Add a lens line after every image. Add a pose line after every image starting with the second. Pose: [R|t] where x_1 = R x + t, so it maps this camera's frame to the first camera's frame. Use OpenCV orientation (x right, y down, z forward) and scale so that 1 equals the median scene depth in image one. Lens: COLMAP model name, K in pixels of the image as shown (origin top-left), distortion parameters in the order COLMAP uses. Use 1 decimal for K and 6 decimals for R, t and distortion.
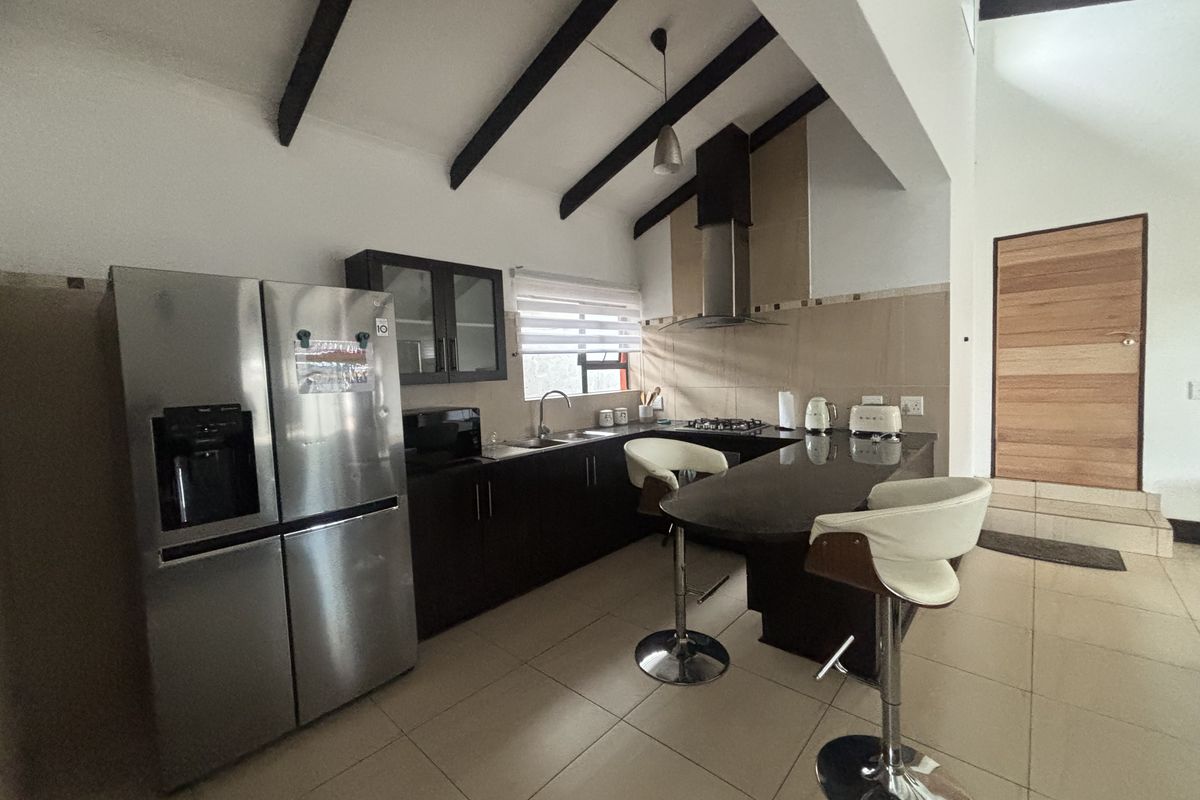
lens RADIAL K [[484.7, 0, 600.0], [0, 484.7, 400.0], [0, 0, 1]] dist [0.000291, -0.000014]
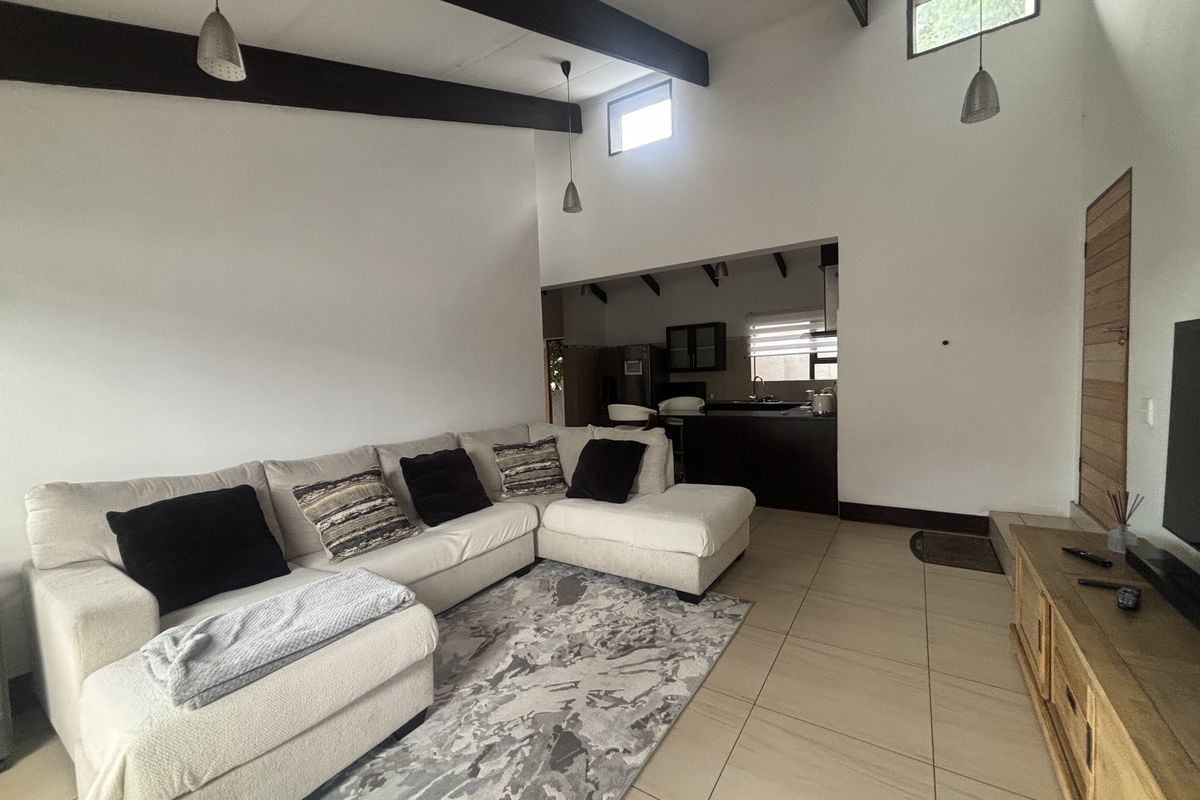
lens RADIAL K [[484.7, 0, 600.0], [0, 484.7, 400.0], [0, 0, 1]] dist [0.000291, -0.000014]
pose [[0.154456, 0.088830, -0.983998, 1.708960], [-0.037817, 0.995752, 0.083955, -0.061108], [0.987276, 0.024245, 0.157159, 0.082445]]
